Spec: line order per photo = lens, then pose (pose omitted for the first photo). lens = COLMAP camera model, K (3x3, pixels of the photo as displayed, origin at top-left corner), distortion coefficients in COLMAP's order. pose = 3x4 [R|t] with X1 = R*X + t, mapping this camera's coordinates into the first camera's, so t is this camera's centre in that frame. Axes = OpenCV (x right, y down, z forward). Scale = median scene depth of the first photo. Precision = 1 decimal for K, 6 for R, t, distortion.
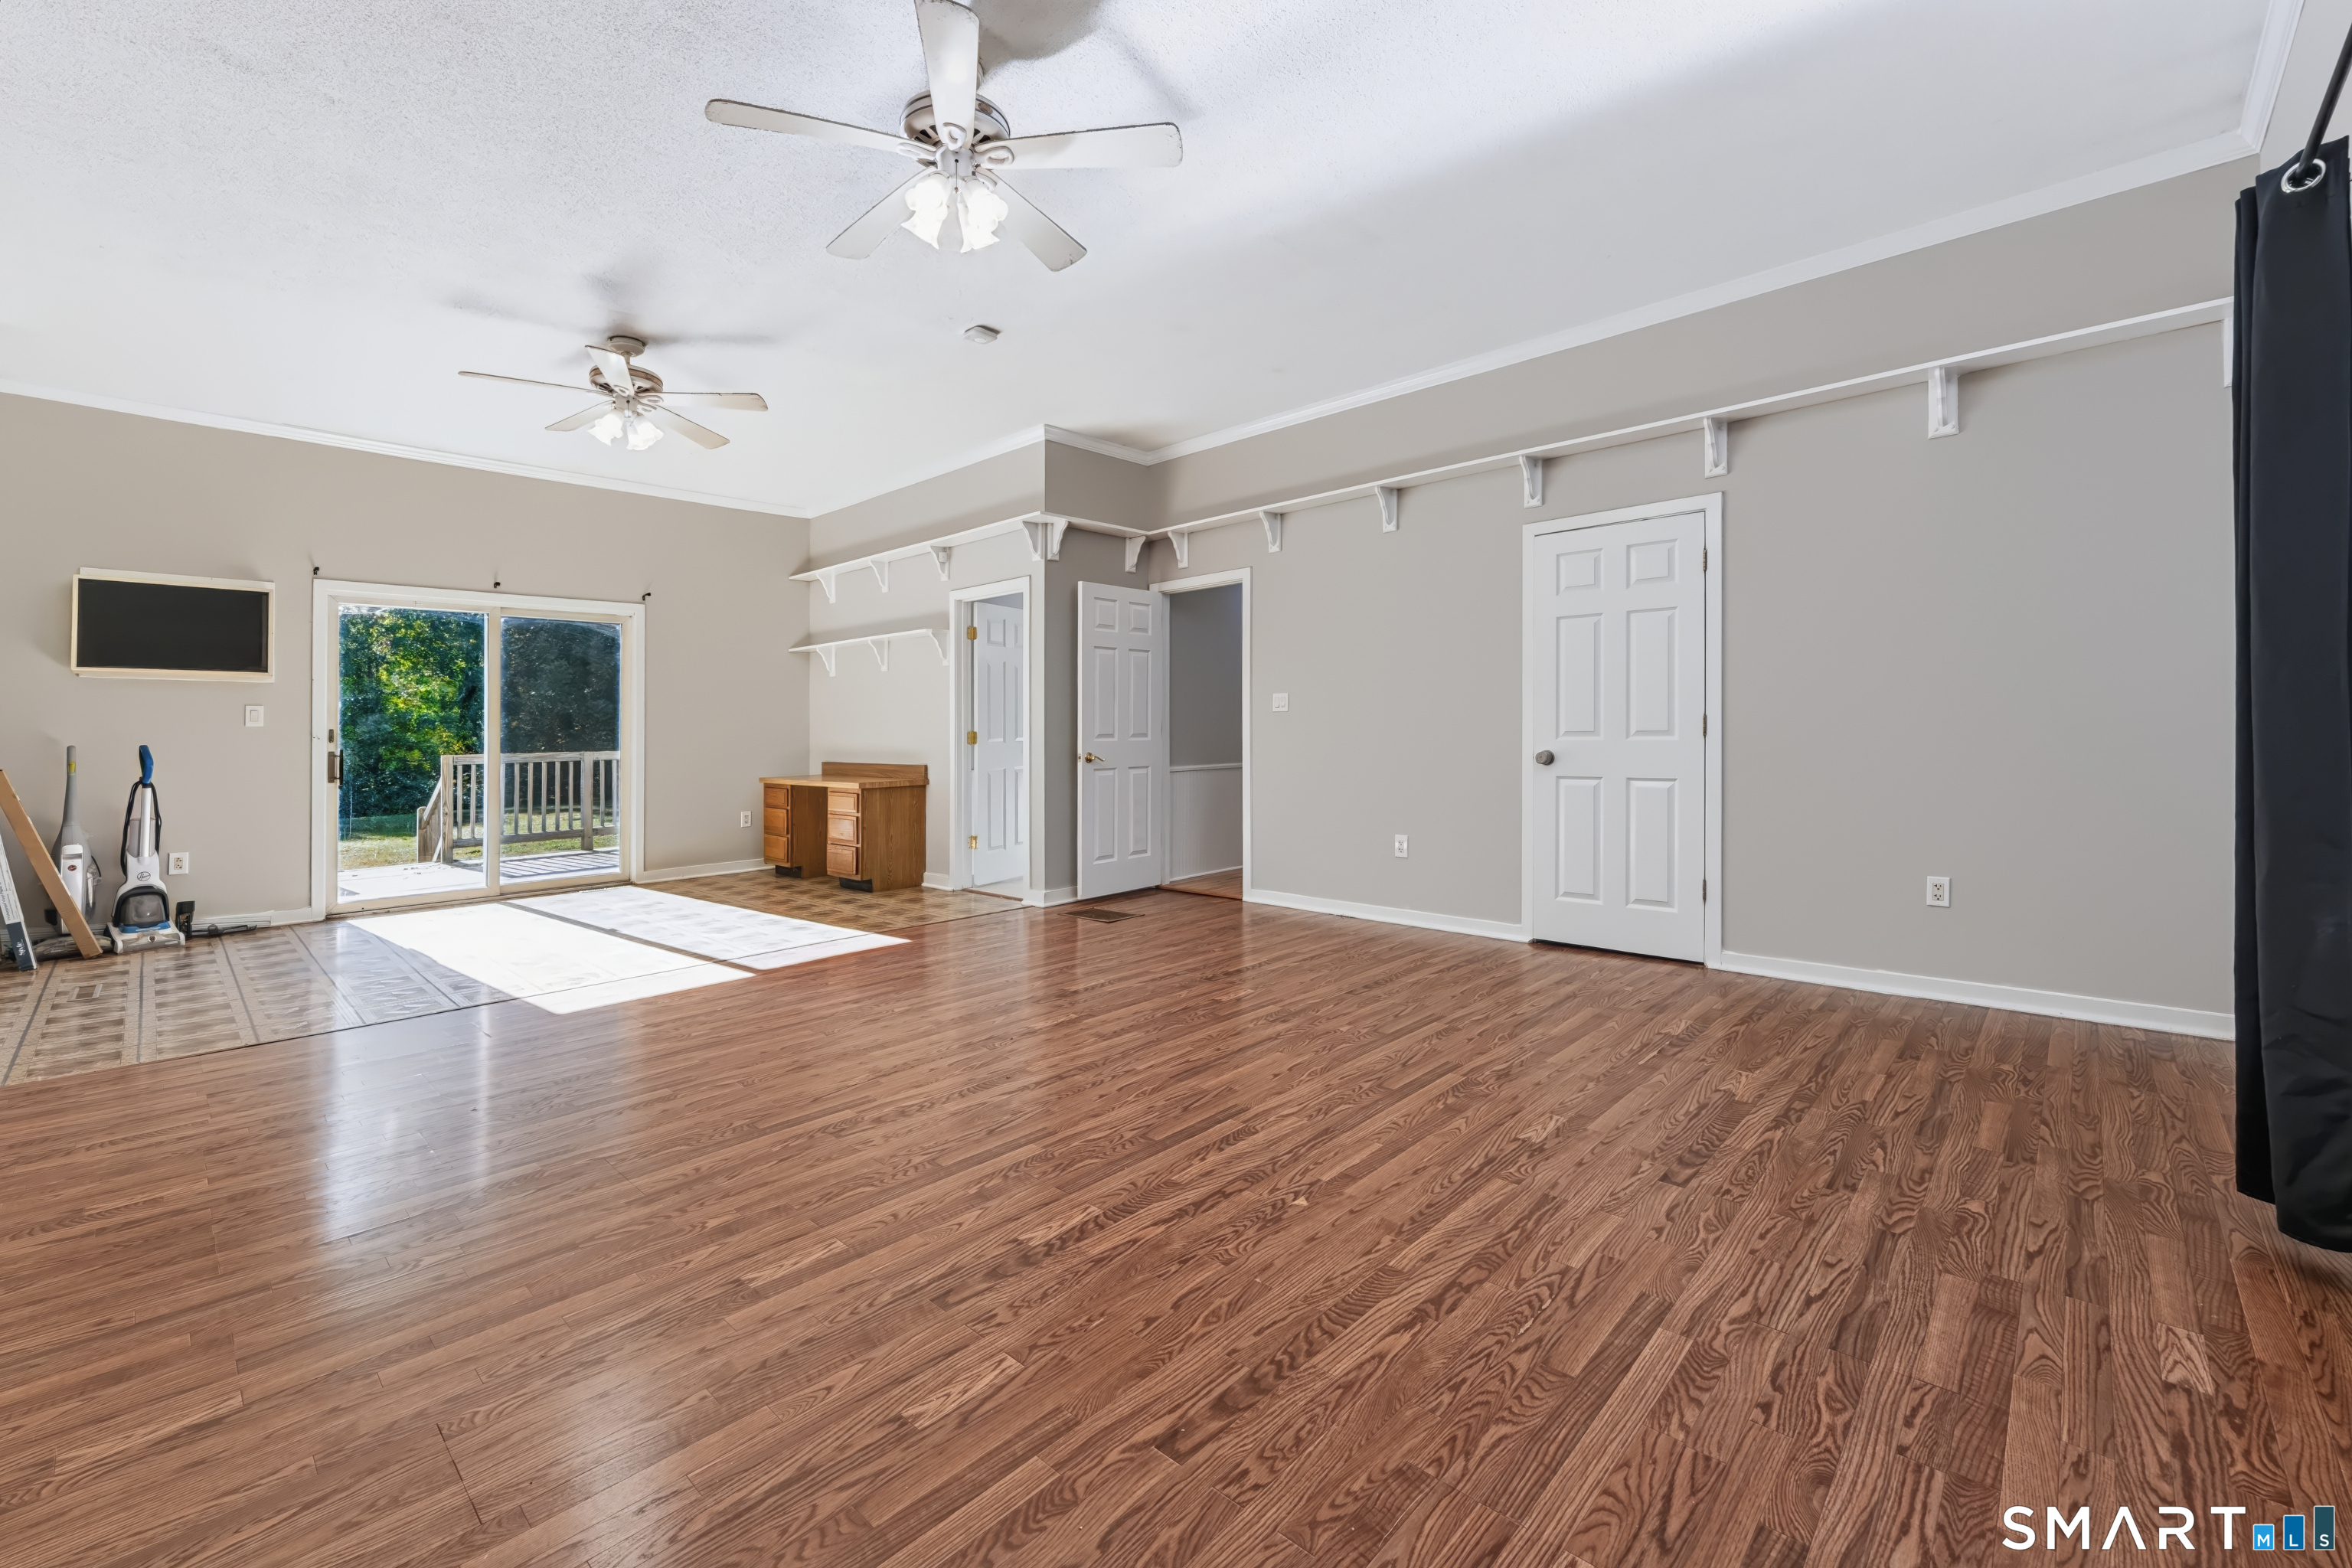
lens RADIAL K [[973.3, 0, 1166.1], [0, 973.3, 734.9], [0, 0, 1]] dist [0.000405, -0.000077]
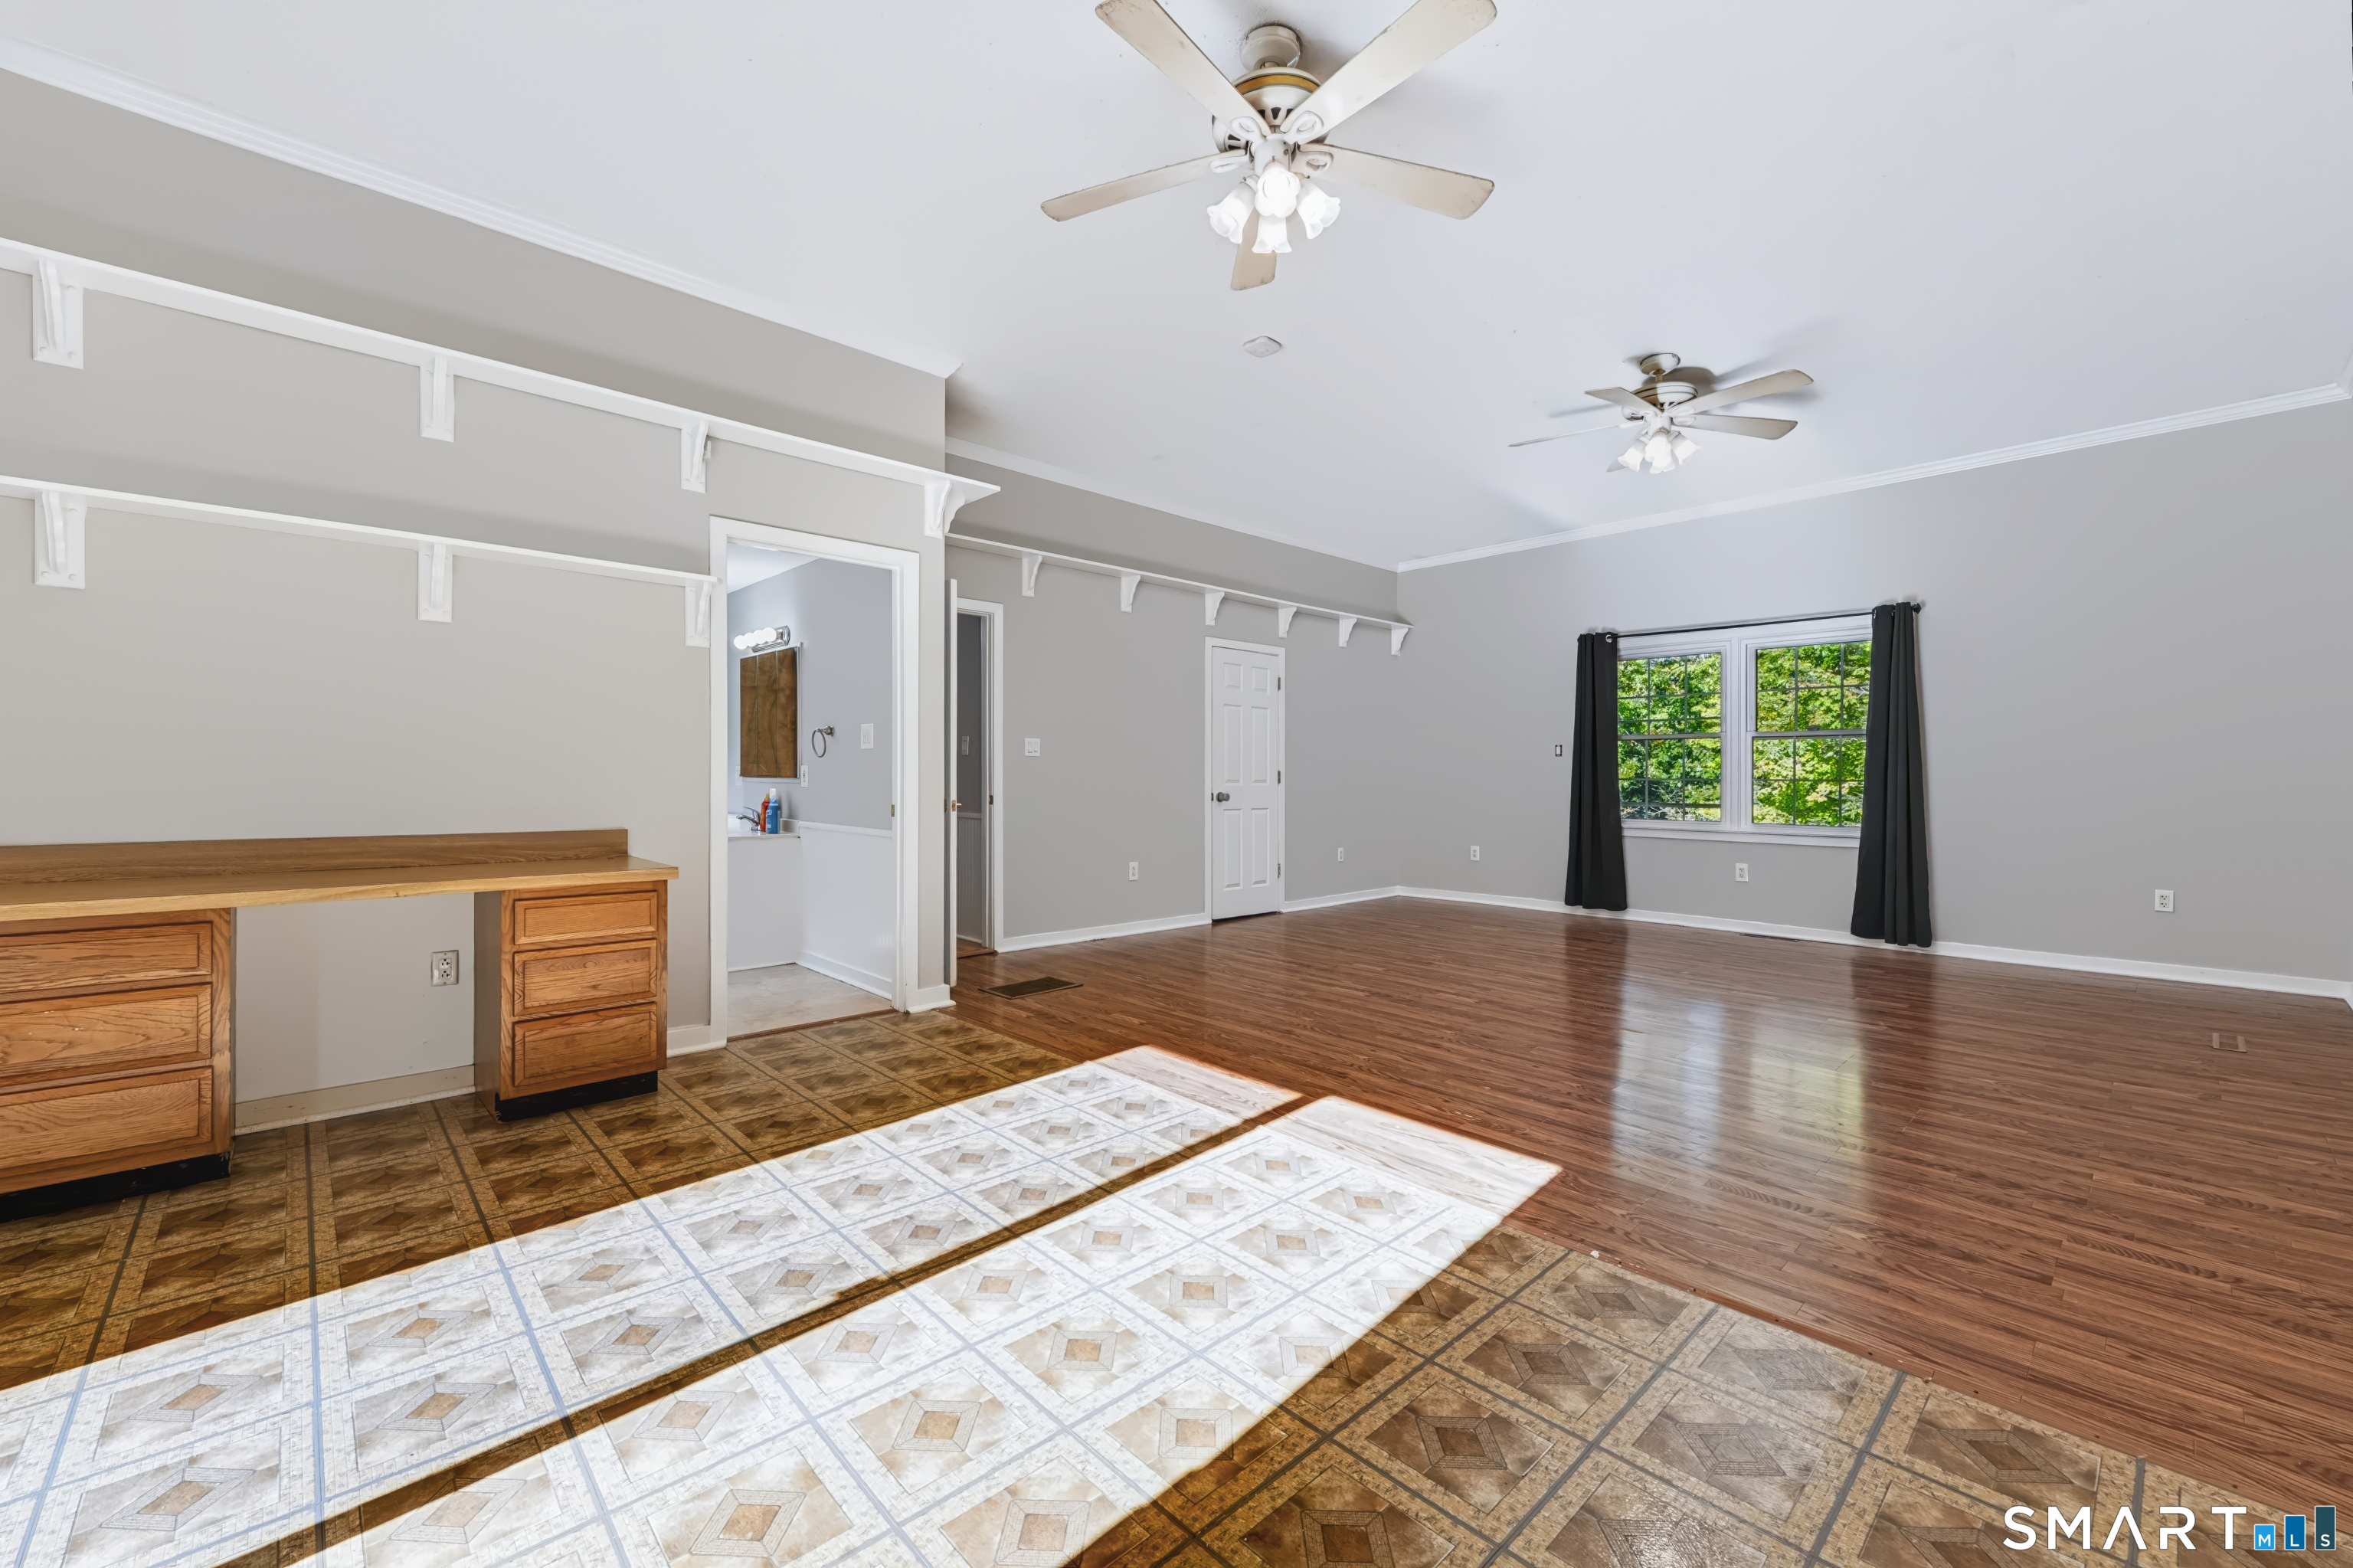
lens RADIAL K [[930.9, 0, 1176.5], [0, 930.9, 784.0], [0, 0, 1]] dist [-0.000176, -0.000189]
pose [[0.063909, 0.007085, 0.997931, -1.027754], [-0.004453, 0.999967, -0.006814, 0.013634], [-0.997946, -0.004009, 0.063939, 0.961939]]
